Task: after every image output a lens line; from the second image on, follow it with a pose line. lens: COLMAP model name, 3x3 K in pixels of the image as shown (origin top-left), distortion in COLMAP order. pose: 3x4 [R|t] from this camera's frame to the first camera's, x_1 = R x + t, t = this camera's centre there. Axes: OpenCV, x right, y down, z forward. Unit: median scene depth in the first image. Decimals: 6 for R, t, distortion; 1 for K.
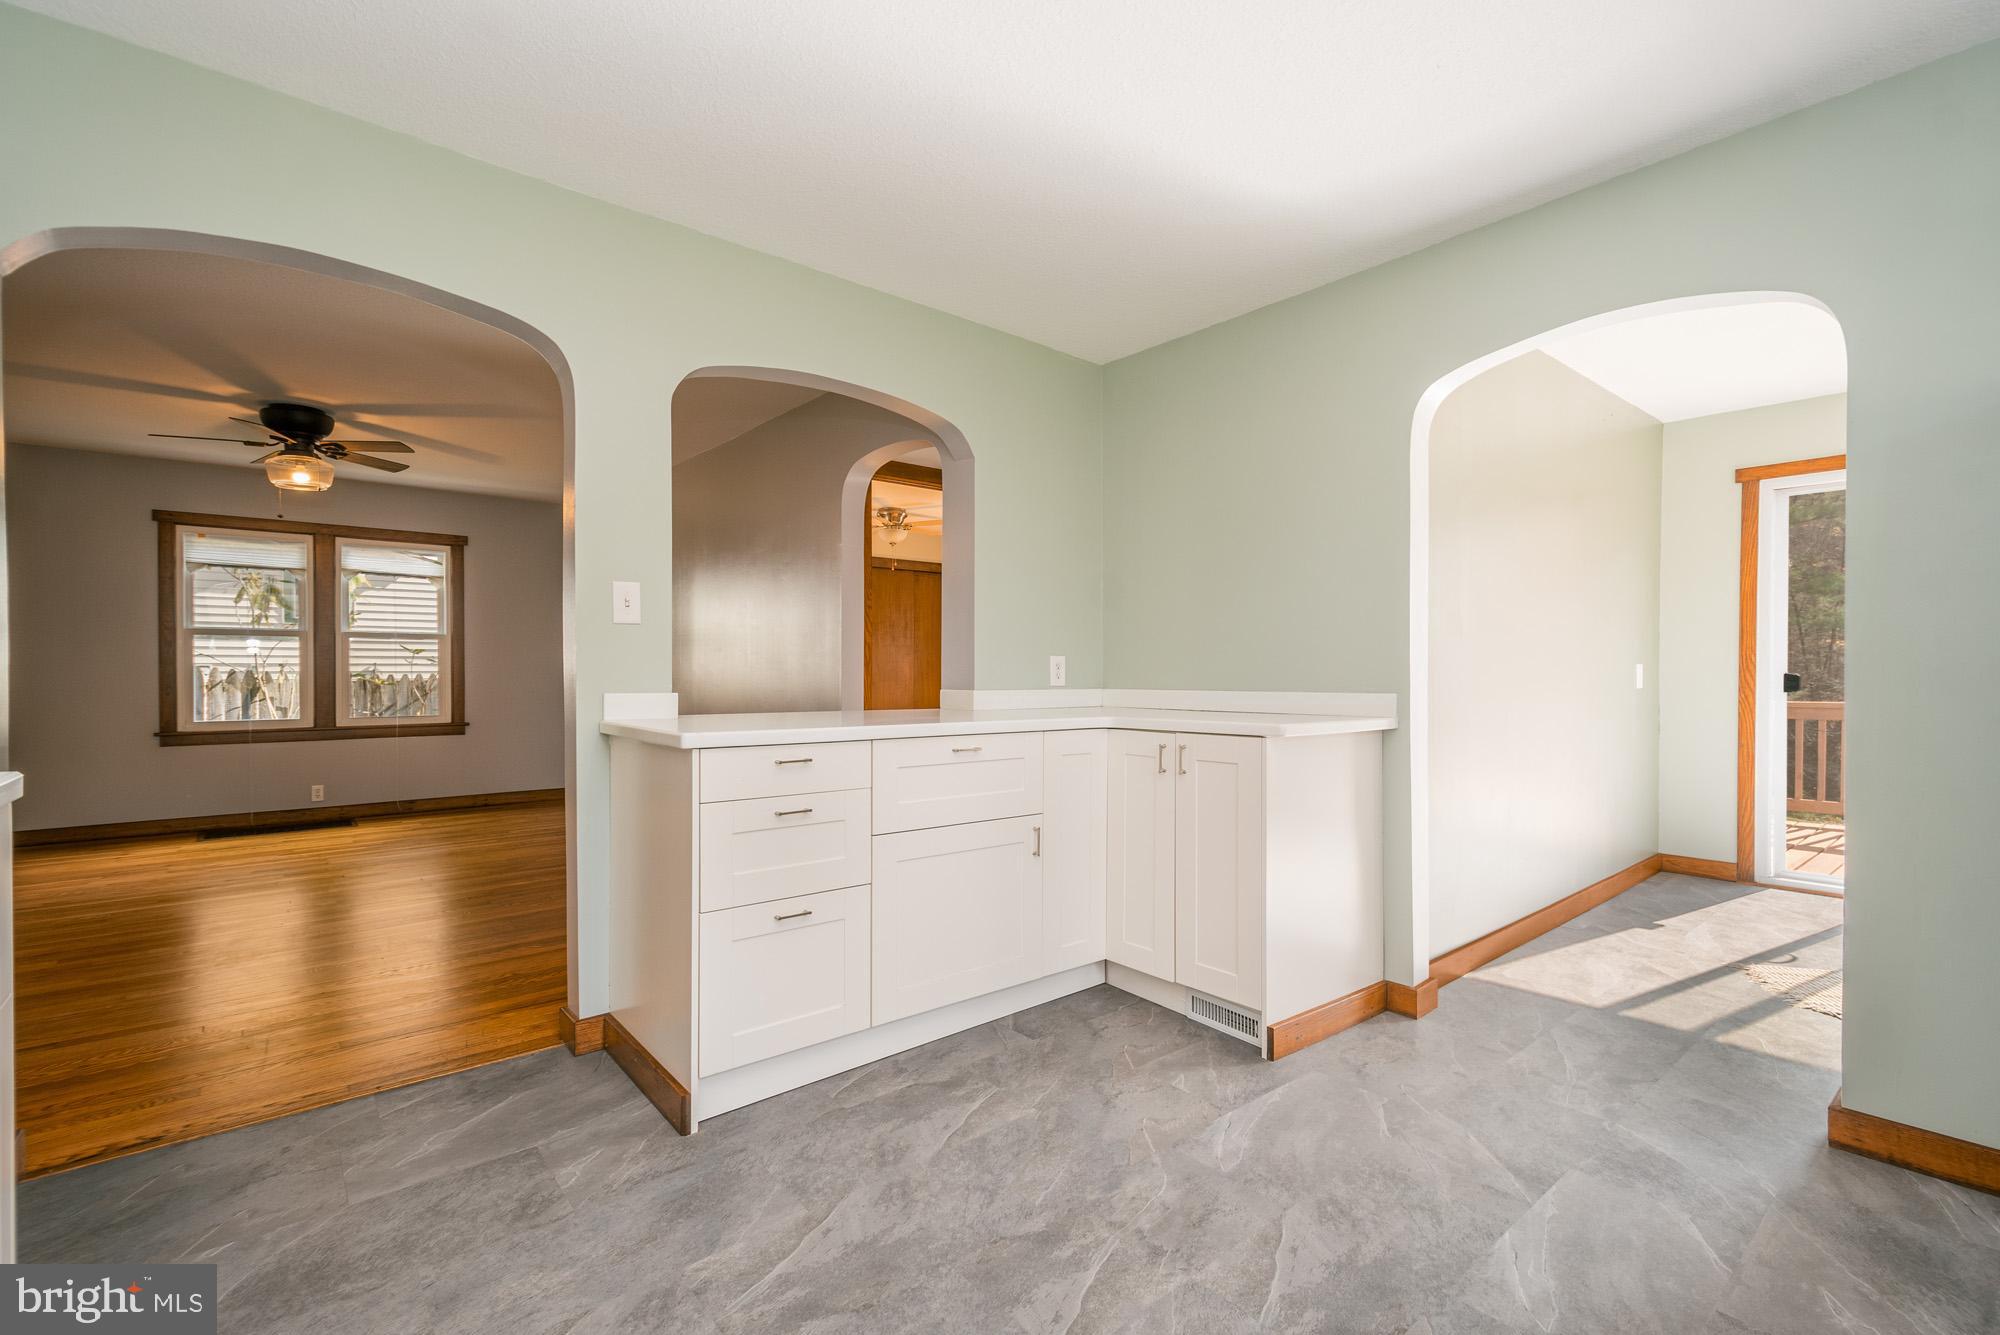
lens RADIAL K [[876.3, 0, 1017.8], [0, 876.3, 677.0], [0, 0, 1]] dist [0.014621, -0.000152]
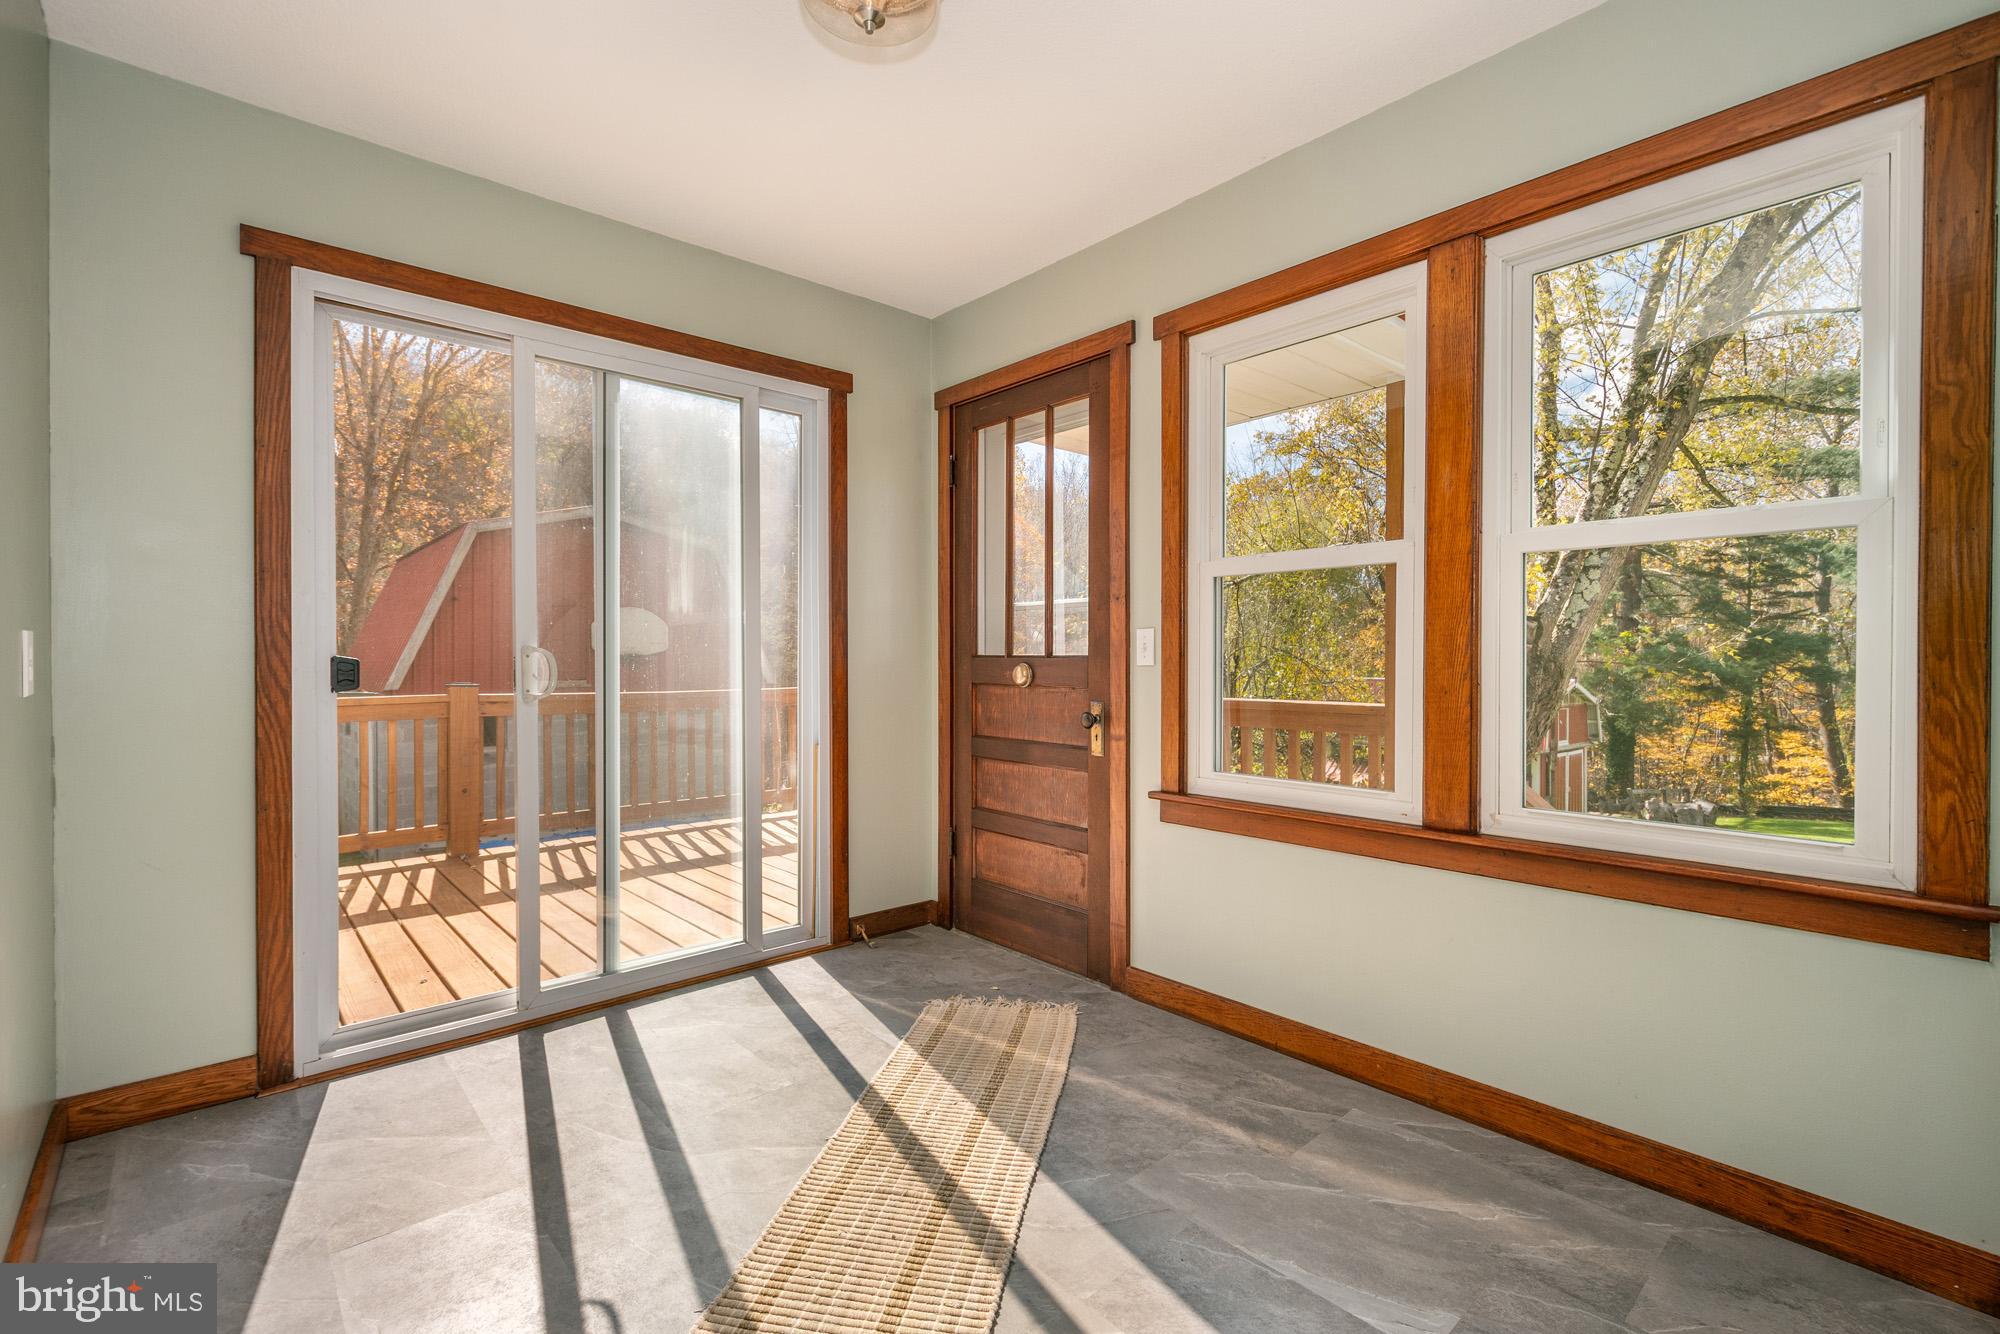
lens RADIAL K [[906.4, 0, 1023.6], [0, 906.4, 671.1], [0, 0, 1]] dist [-0.001035, -0.000164]
pose [[-0.019663, -0.012102, 0.999733, 0.645824], [0.004946, 0.999913, 0.012201, 0.000146], [-0.999794, 0.005185, -0.019601, 1.208332]]
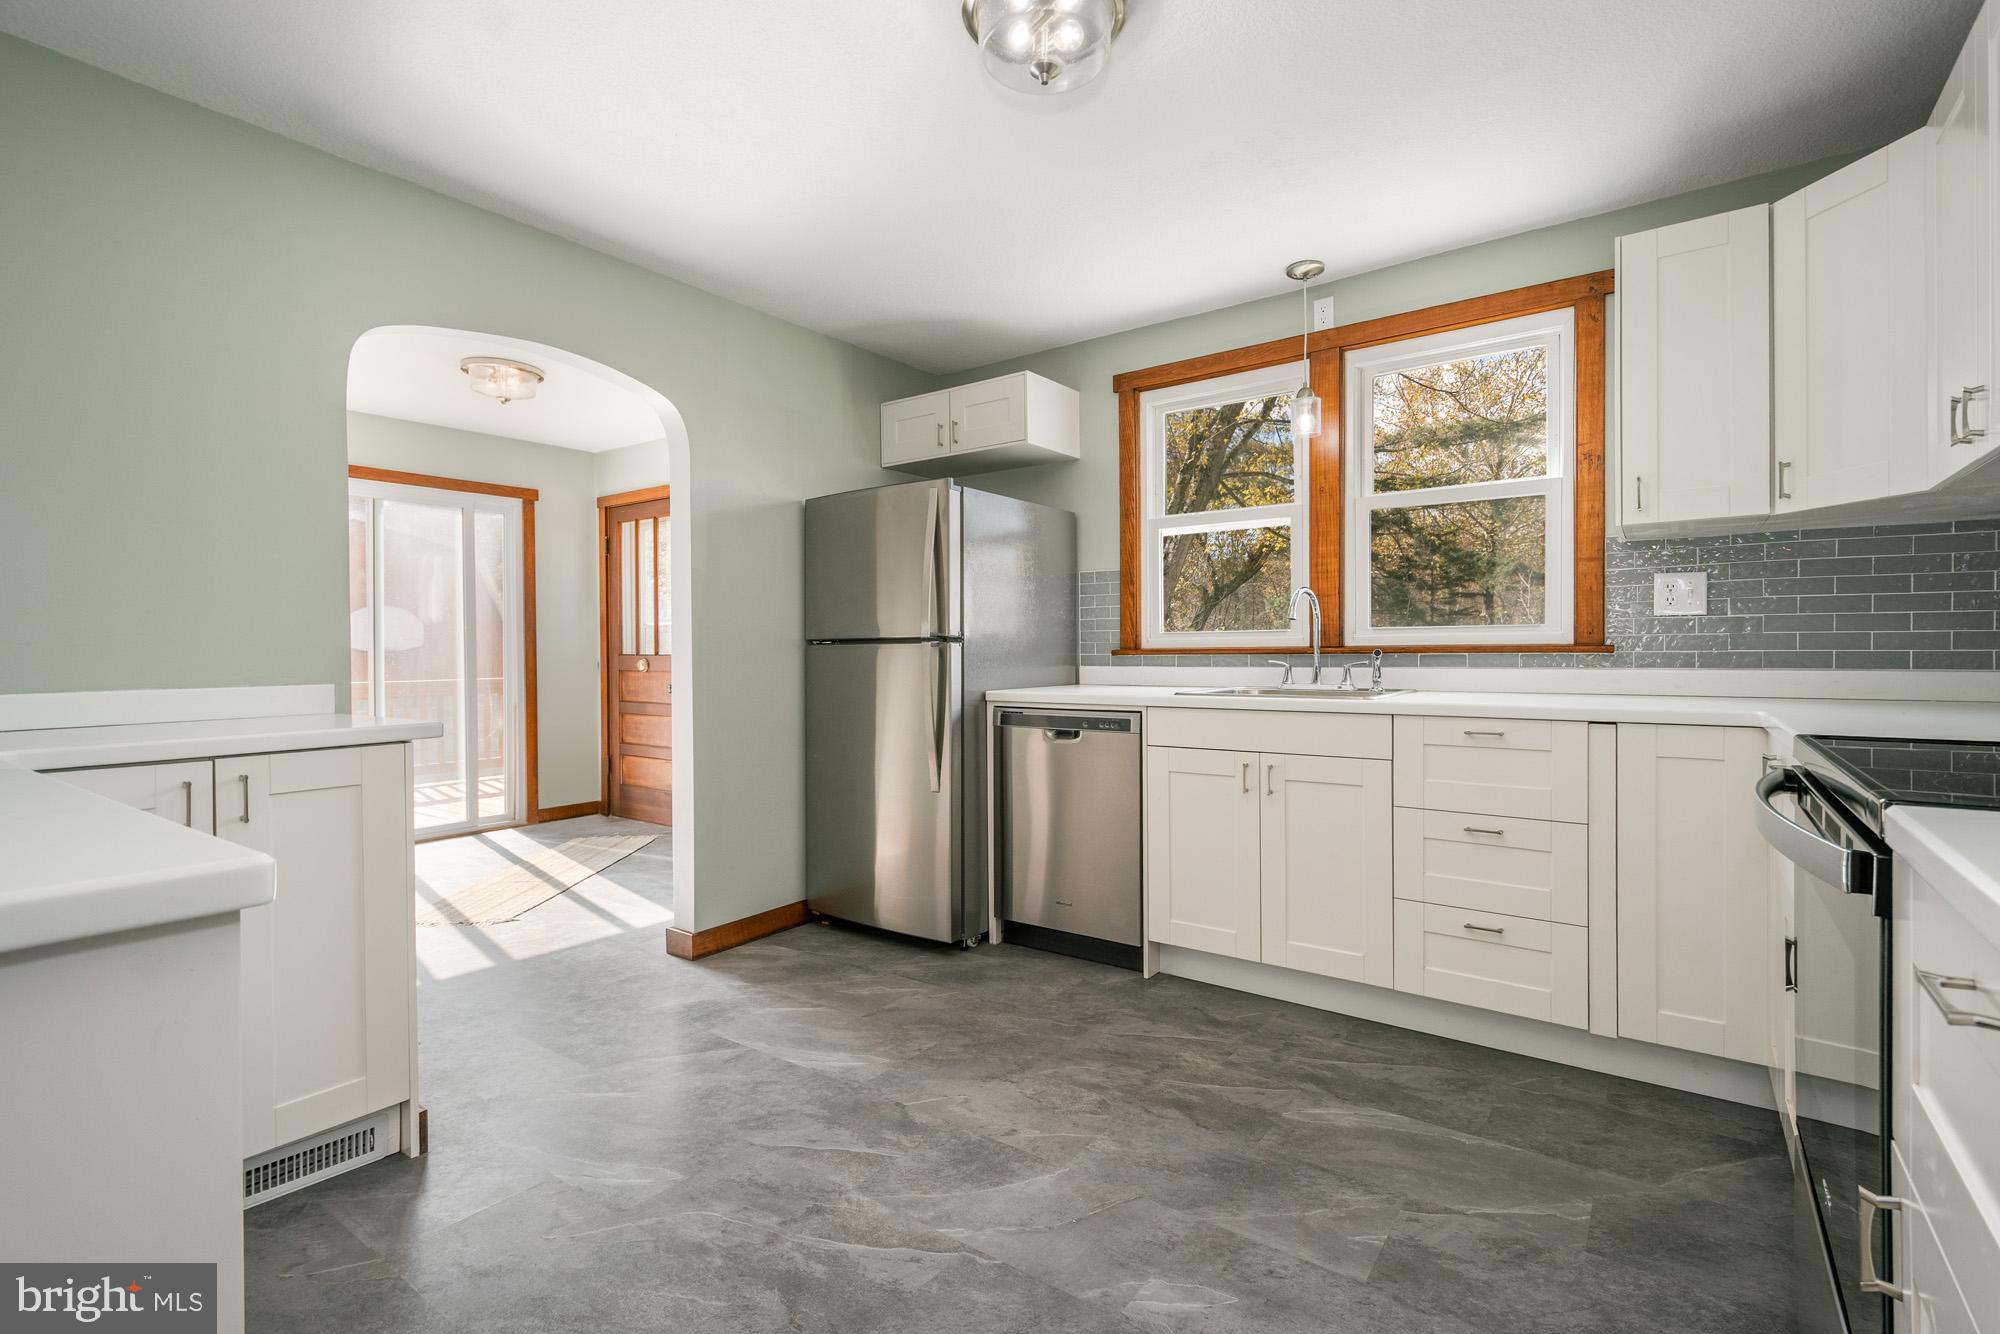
lens RADIAL K [[893.6, 0, 1038.0], [0, 893.6, 659.3], [0, 0, 1]] dist [0.004389, -0.000210]
pose [[-0.246054, -0.006668, 0.969233, -0.663265], [0.012342, 0.999874, 0.010012, -0.004802], [-0.969178, 0.014426, -0.245941, 0.712341]]
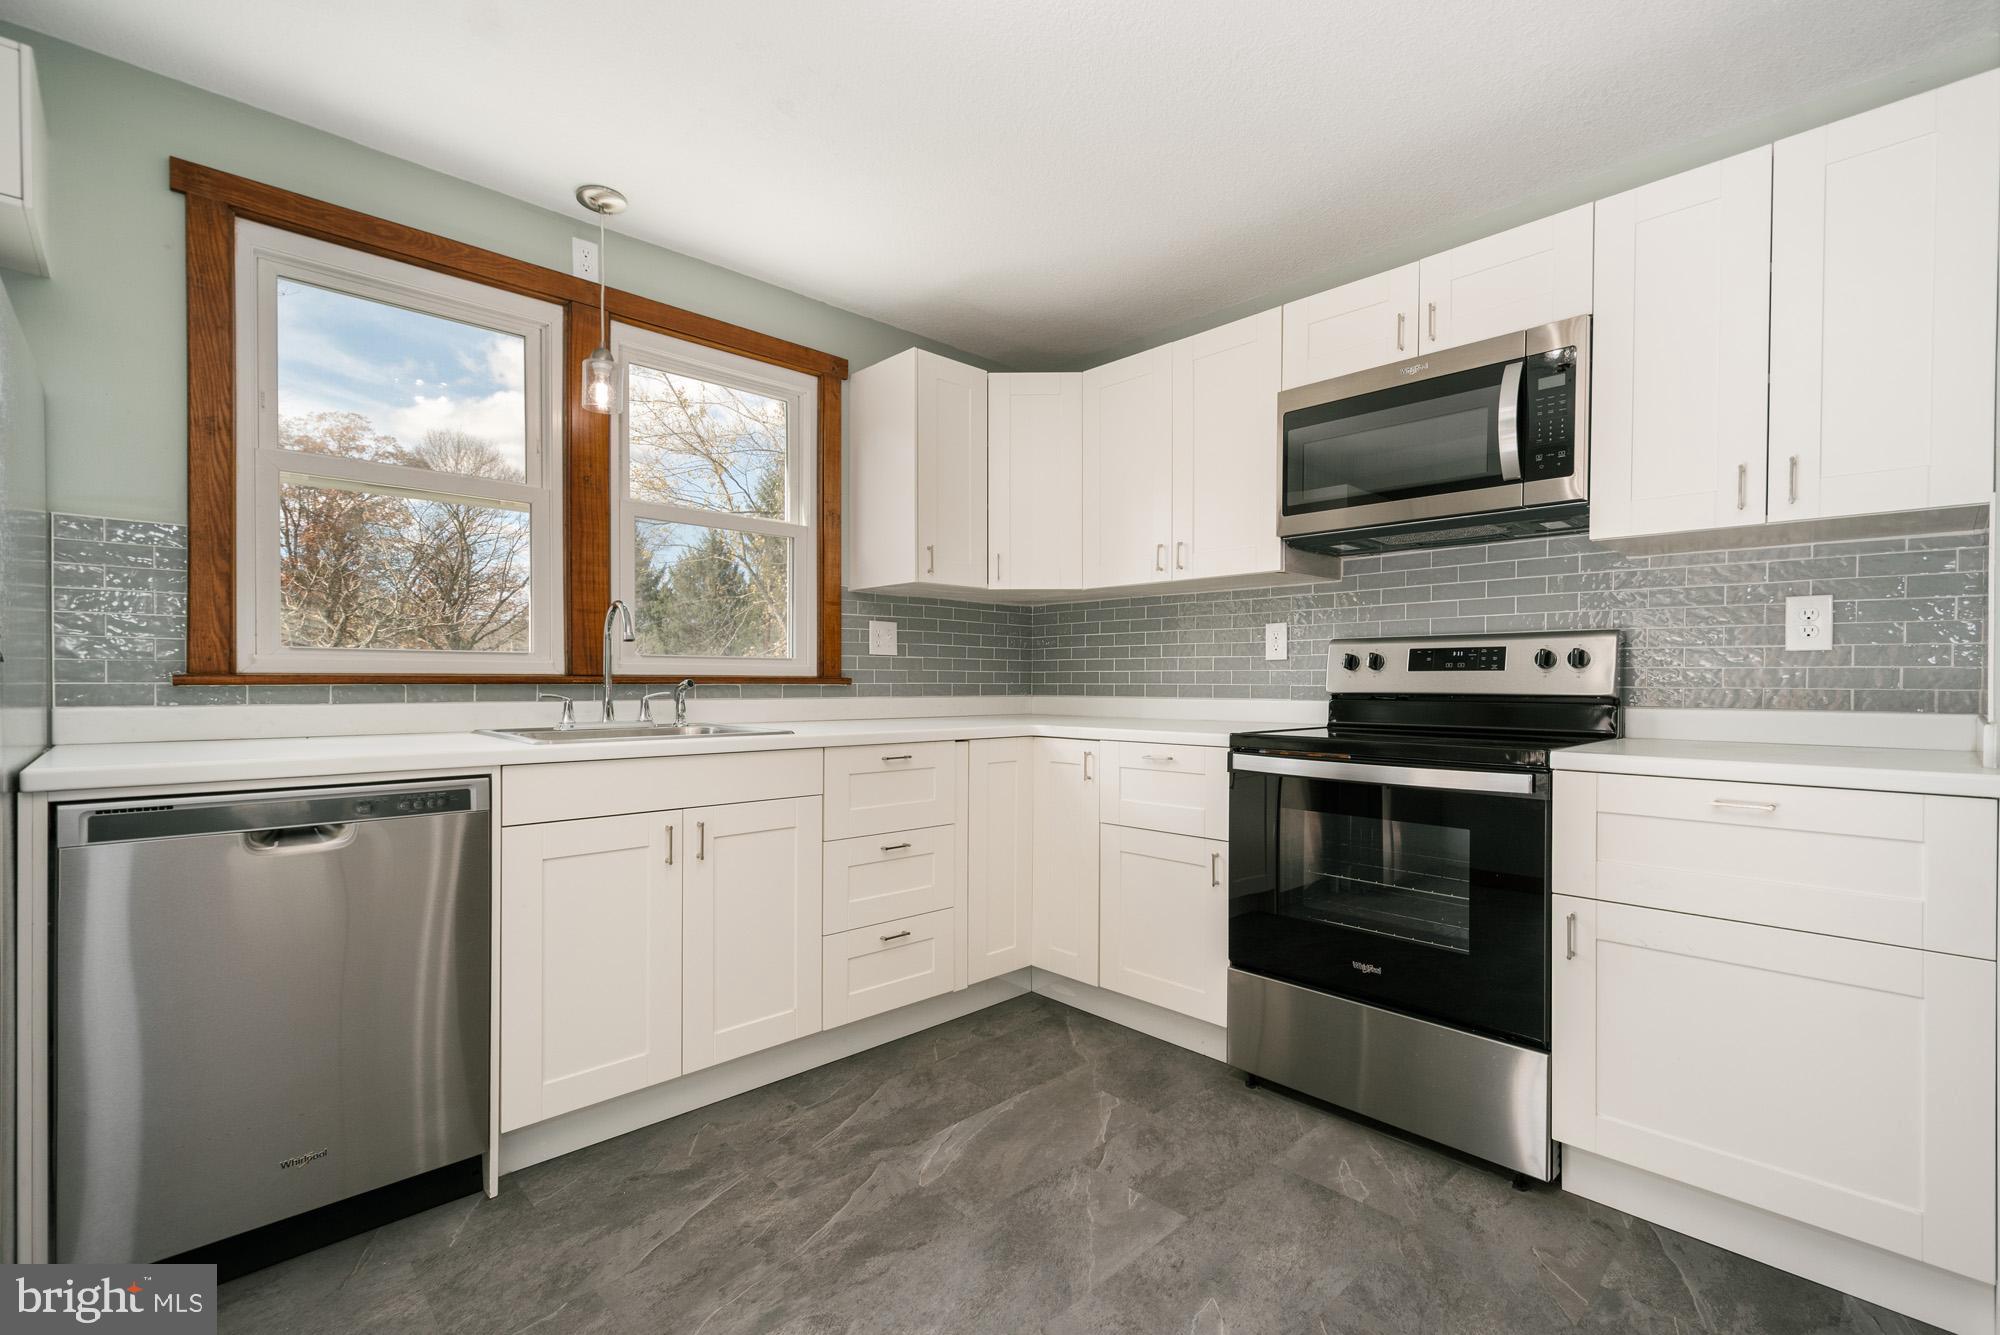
lens RADIAL K [[885.7, 0, 1004.8], [0, 885.7, 688.5], [0, 0, 1]] dist [0.007903, -0.000203]
pose [[-0.998221, -0.003455, -0.059524, 0.124436], [-0.004369, 0.999874, 0.015235, -0.007673], [0.059464, 0.015467, -0.998111, 1.078714]]
